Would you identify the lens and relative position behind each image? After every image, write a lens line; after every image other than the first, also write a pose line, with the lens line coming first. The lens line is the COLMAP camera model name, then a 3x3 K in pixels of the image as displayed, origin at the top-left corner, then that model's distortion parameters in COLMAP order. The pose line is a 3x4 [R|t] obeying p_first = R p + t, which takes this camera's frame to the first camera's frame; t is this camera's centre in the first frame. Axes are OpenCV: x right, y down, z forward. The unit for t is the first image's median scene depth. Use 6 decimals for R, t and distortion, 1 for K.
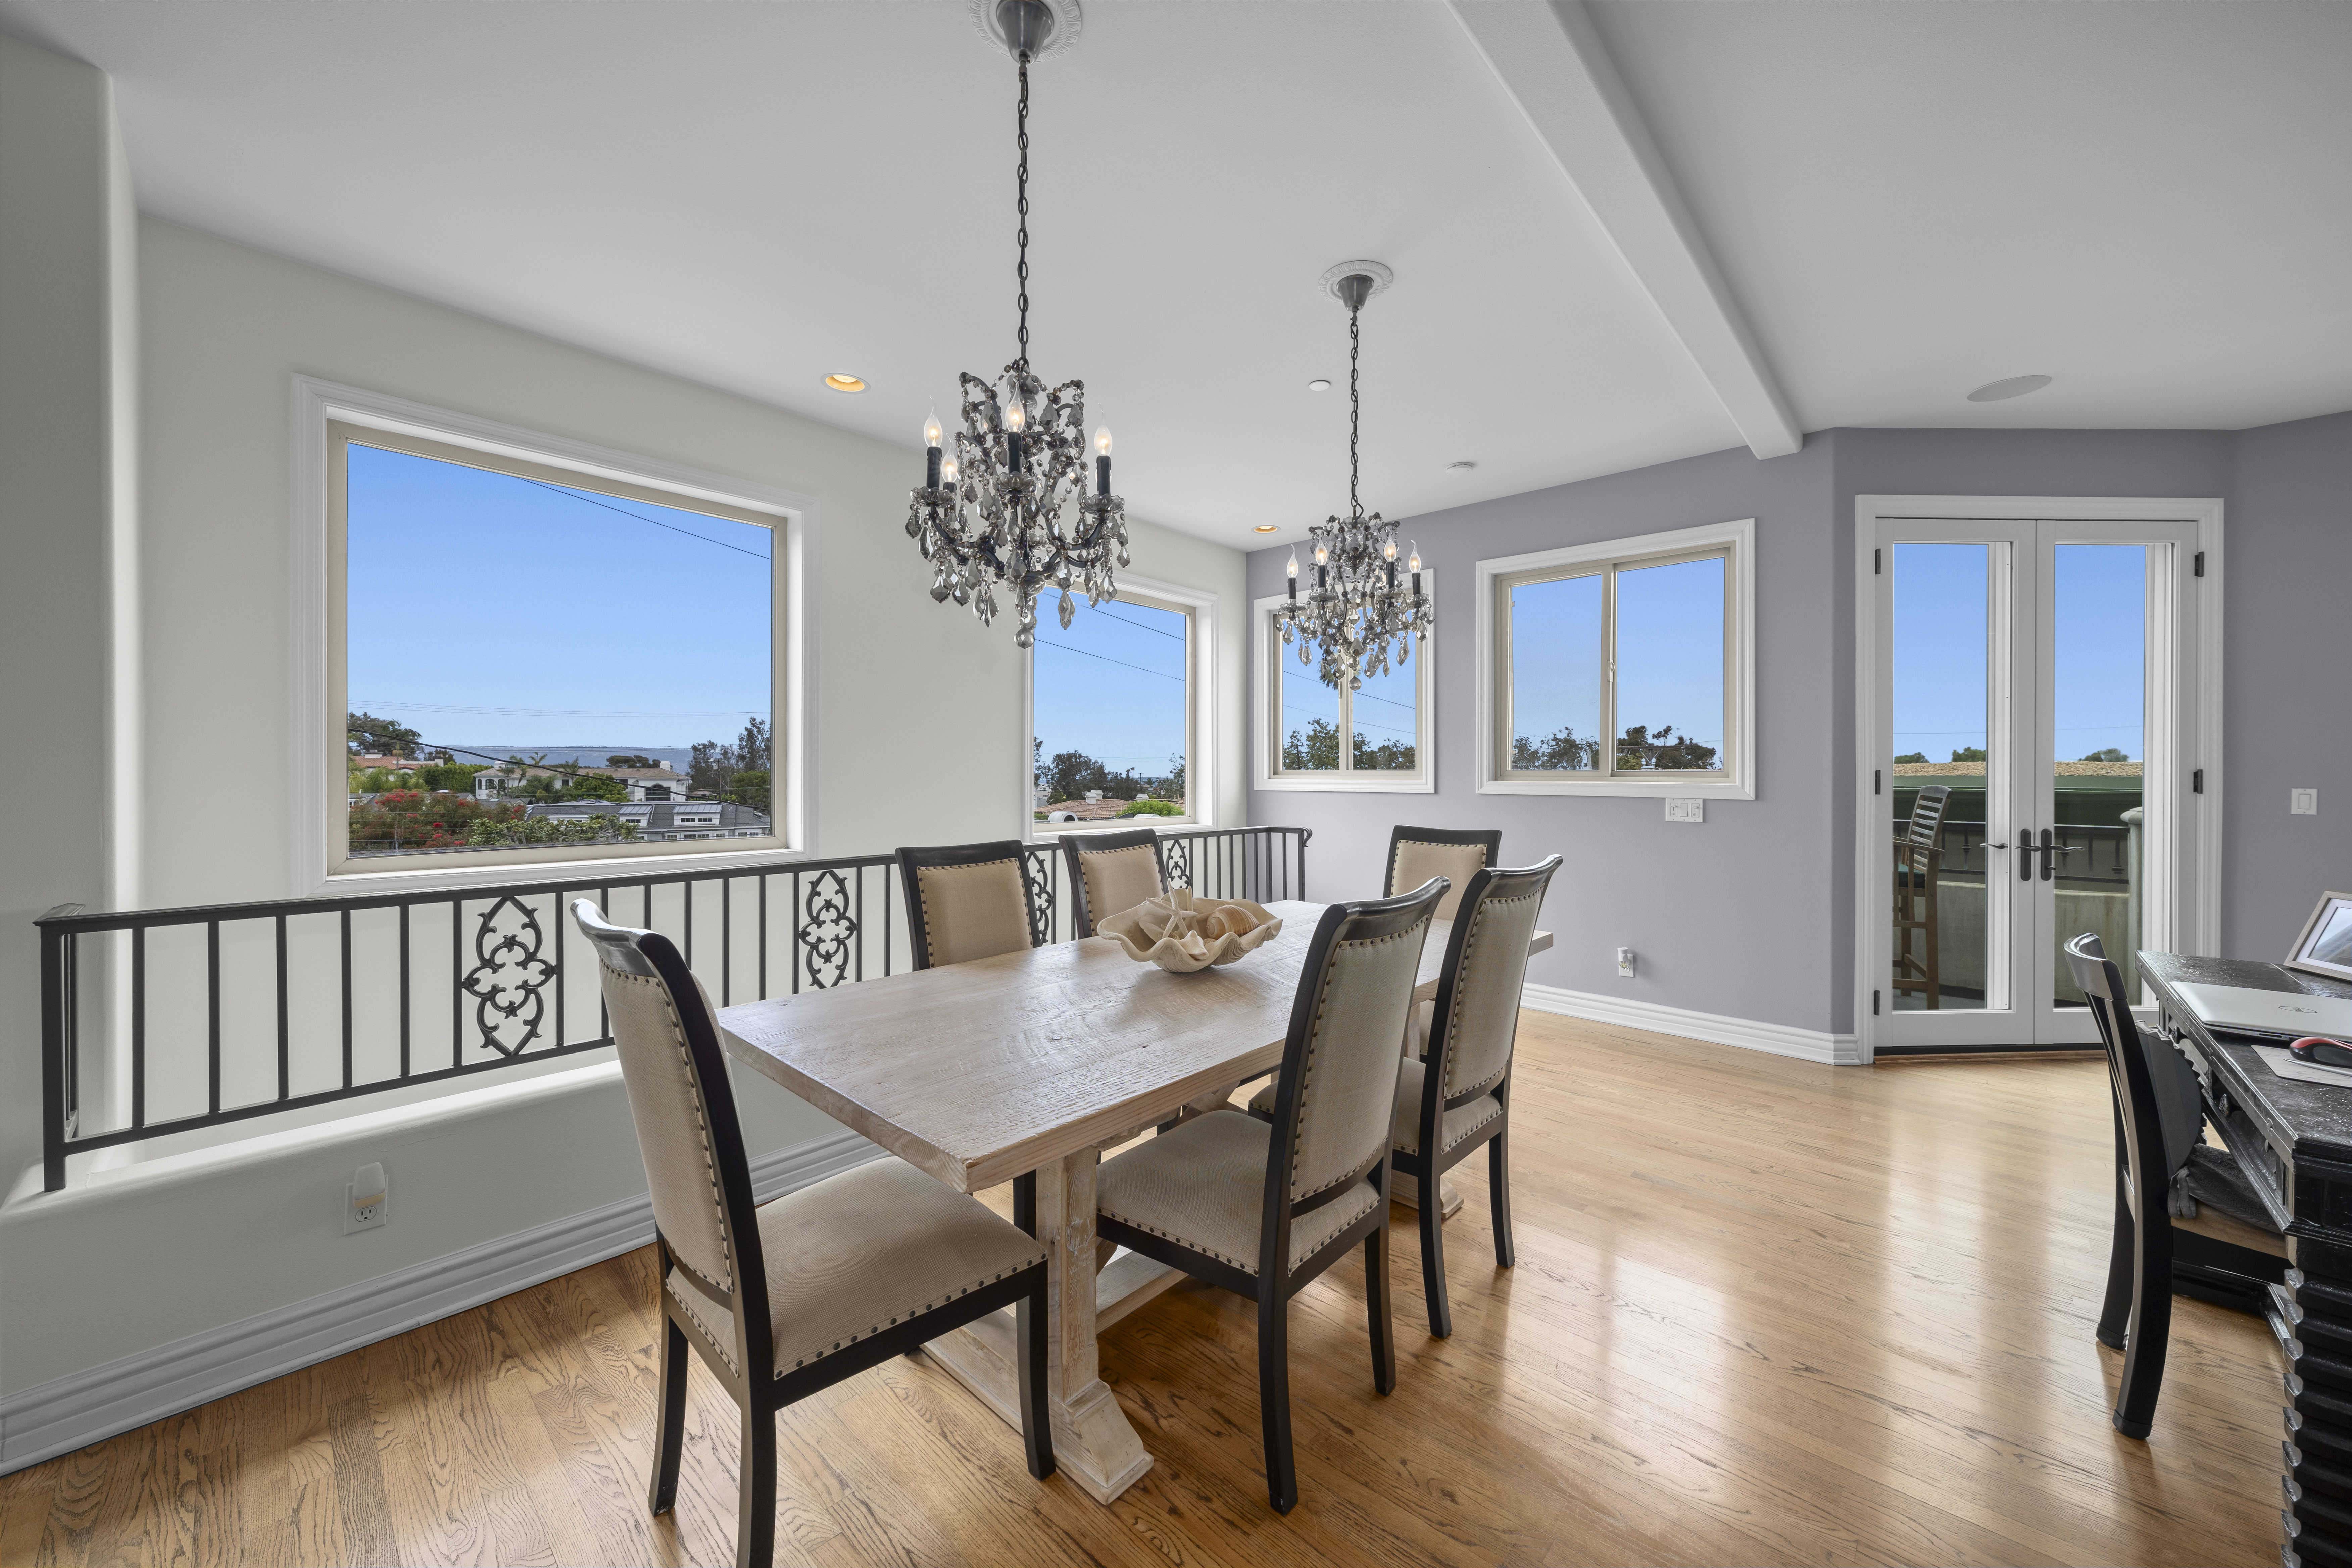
lens RADIAL K [[856.3, 0, 1164.8], [0, 856.3, 776.3], [0, 0, 1]] dist [0.001224, -0.000872]
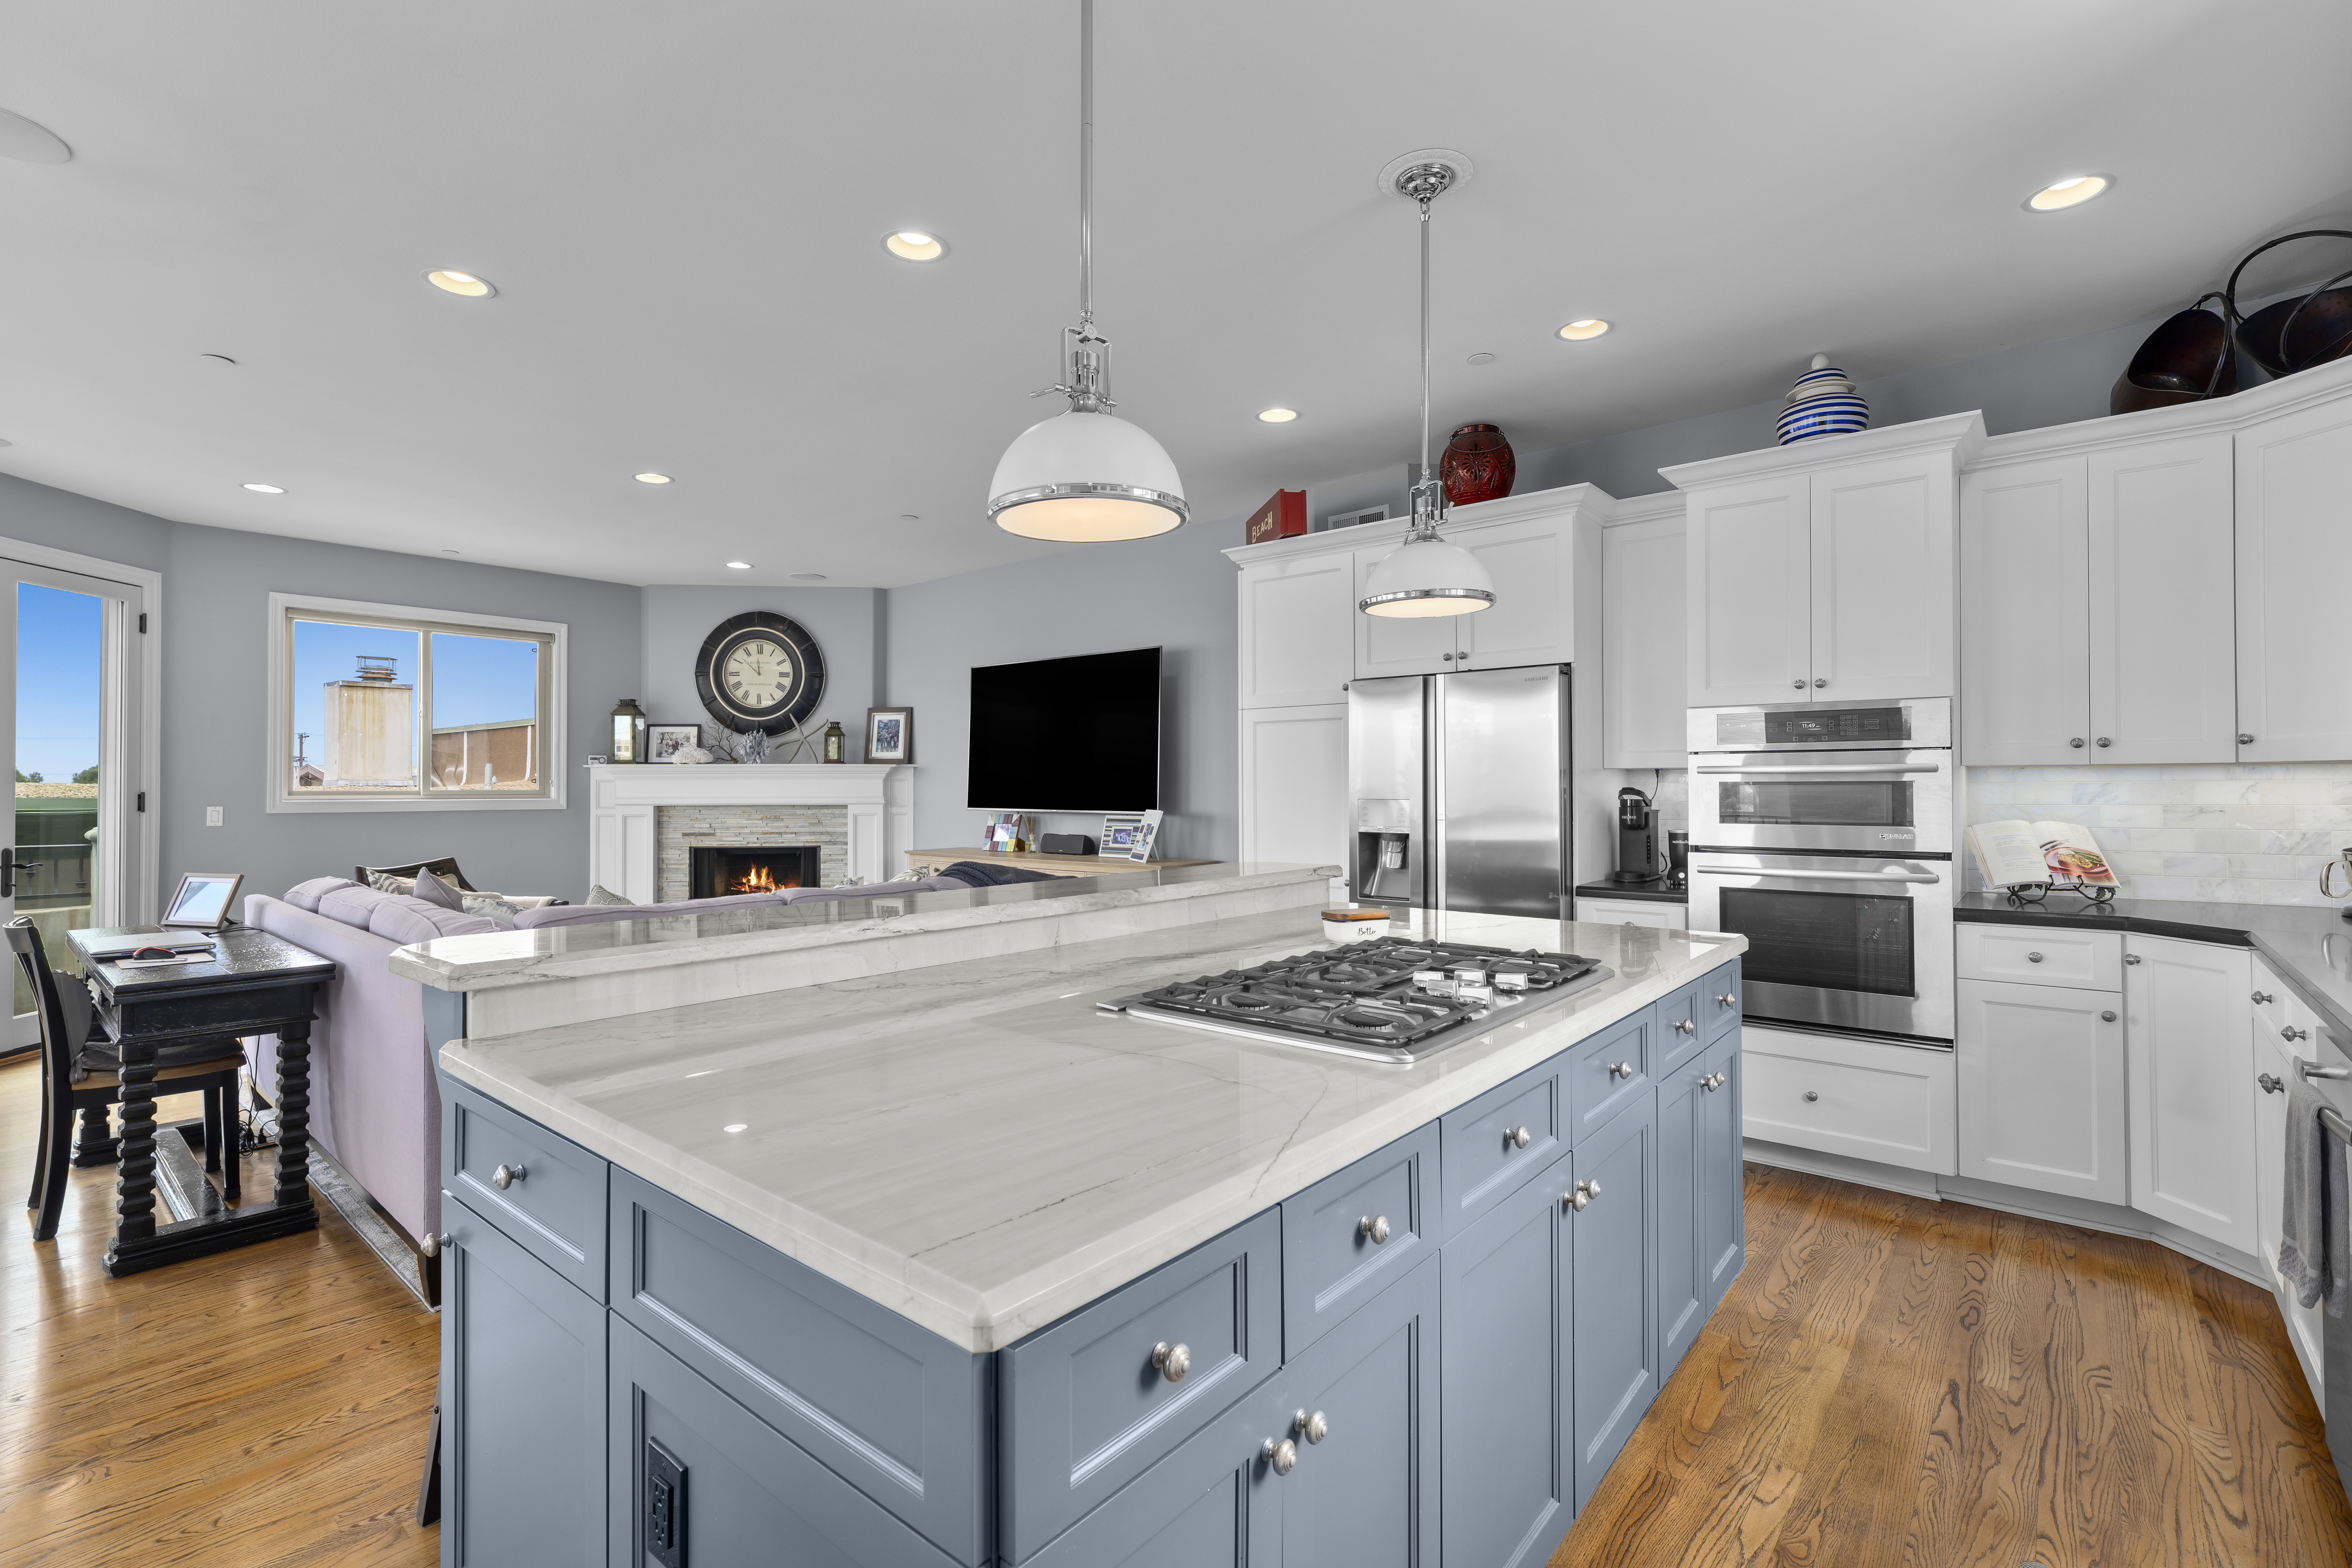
lens RADIAL K [[1053.5, 0, 1181.0], [0, 1053.5, 775.8], [0, 0, 1]] dist [0.000751, -0.000535]
pose [[-0.055707, 0.010474, 0.998392, -0.324837], [0.007500, 0.999921, -0.010072, -0.005055], [-0.998419, 0.006927, -0.055781, -0.345112]]
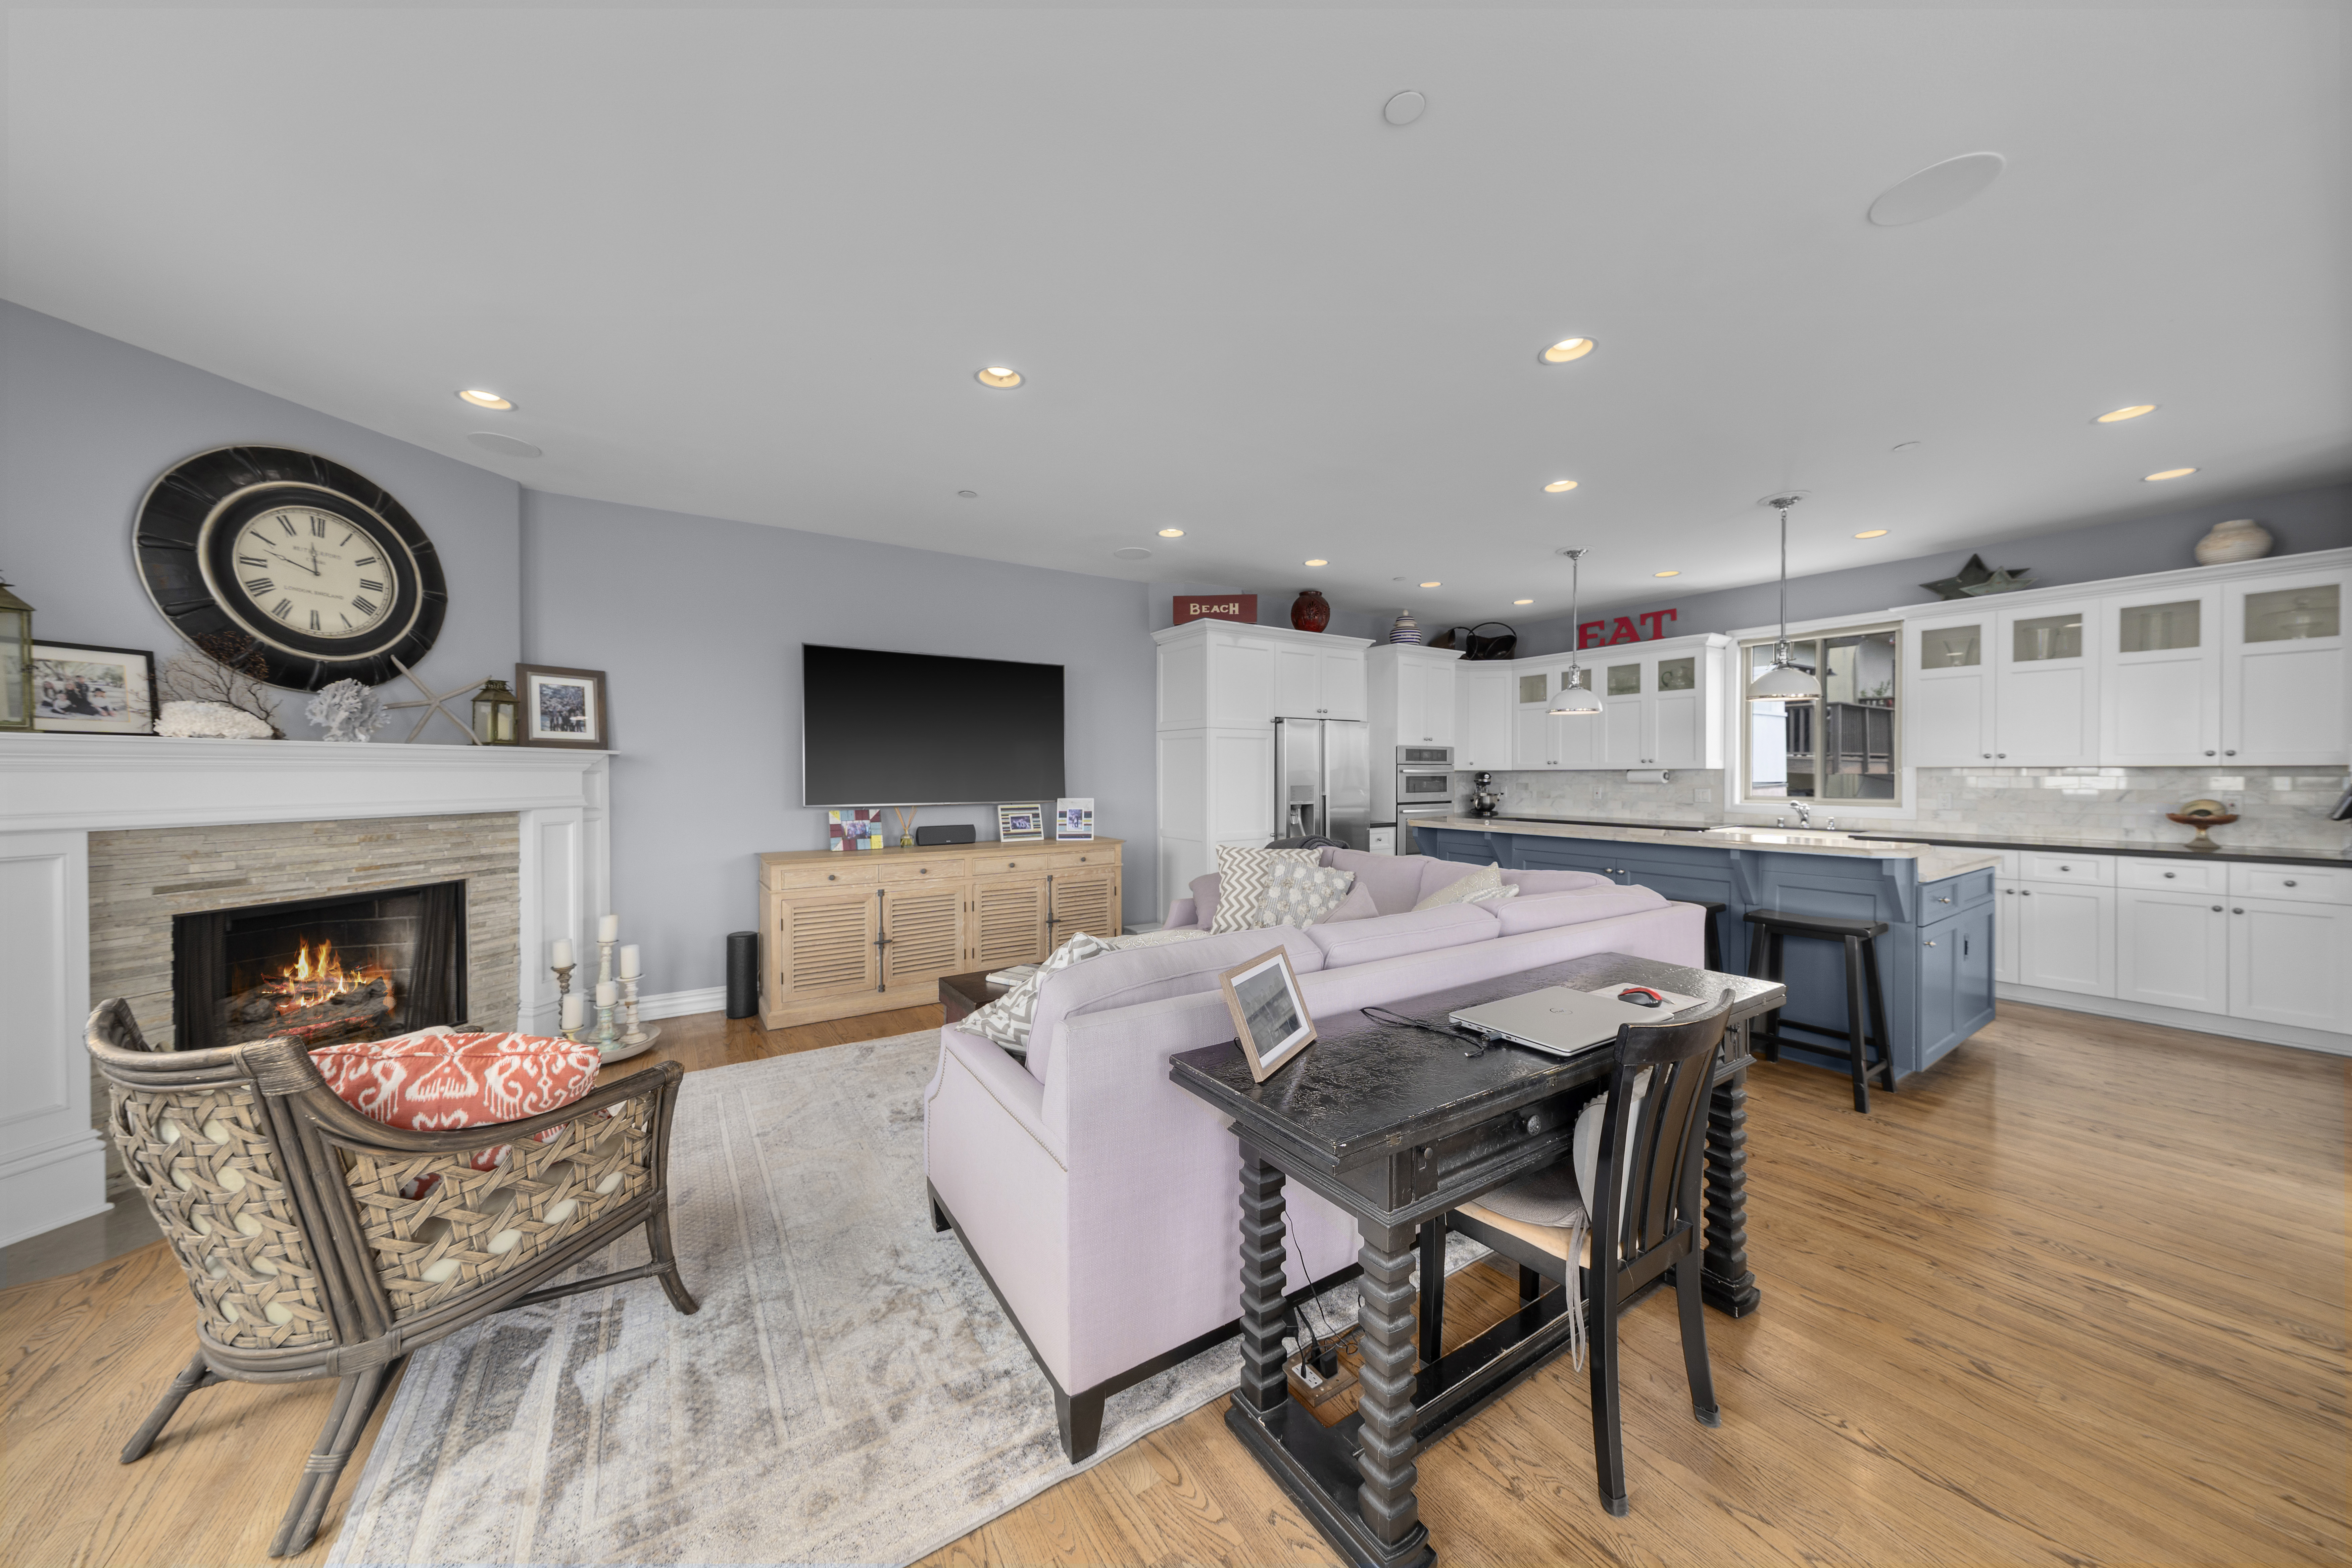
lens RADIAL K [[791.0, 0, 1173.4], [0, 791.0, 779.1], [0, 0, 1]] dist [0.001344, -0.000006]
pose [[-0.973783, -0.000328, 0.227478, 0.599286], [0.002894, 0.999900, 0.013832, -0.023017], [-0.227460, 0.014128, -0.973685, 0.817094]]
